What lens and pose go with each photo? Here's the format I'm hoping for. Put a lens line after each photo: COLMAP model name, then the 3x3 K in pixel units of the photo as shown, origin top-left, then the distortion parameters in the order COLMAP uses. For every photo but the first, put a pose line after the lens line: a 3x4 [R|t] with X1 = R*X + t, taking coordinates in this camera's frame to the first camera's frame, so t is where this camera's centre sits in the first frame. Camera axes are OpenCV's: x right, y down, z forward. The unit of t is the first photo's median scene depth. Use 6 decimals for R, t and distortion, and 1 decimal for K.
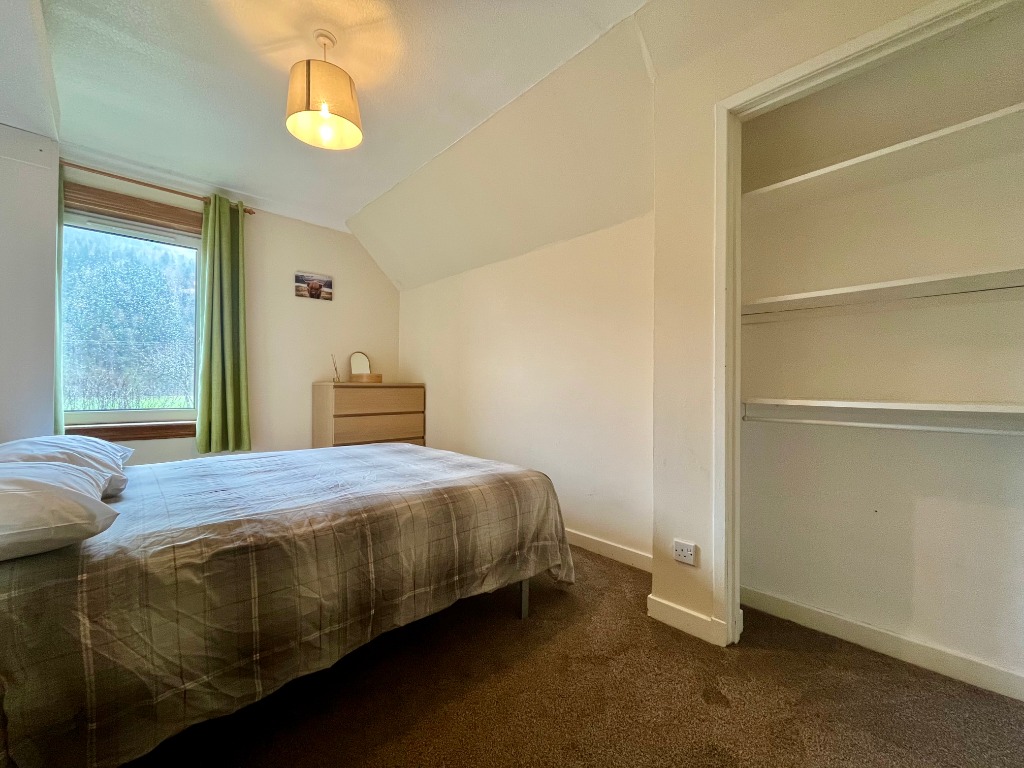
lens RADIAL K [[416.7, 0, 504.7], [0, 416.7, 385.6], [0, 0, 1]] dist [-0.006858, 0.000452]
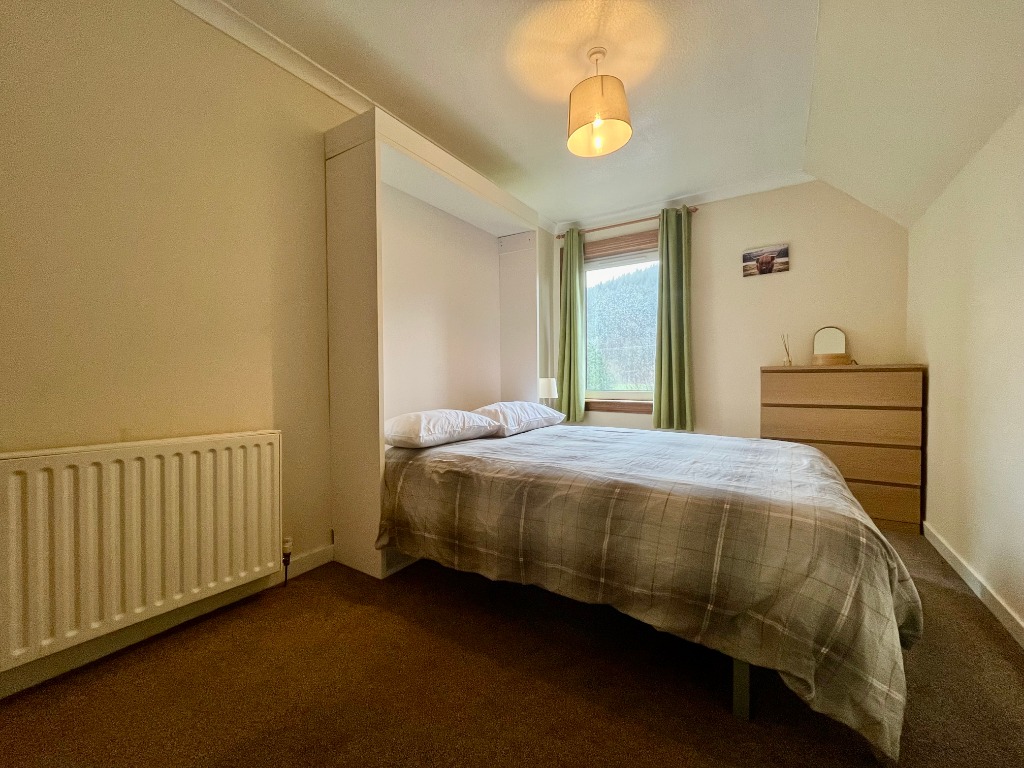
lens RADIAL K [[416.7, 0, 509.4], [0, 416.7, 384.9], [0, 0, 1]] dist [-0.006858, 0.000452]
pose [[0.230245, 0.011816, -0.973061, 0.351624], [0.013052, 0.999799, 0.015229, 0.011656], [0.973045, -0.016207, 0.230045, 0.299685]]
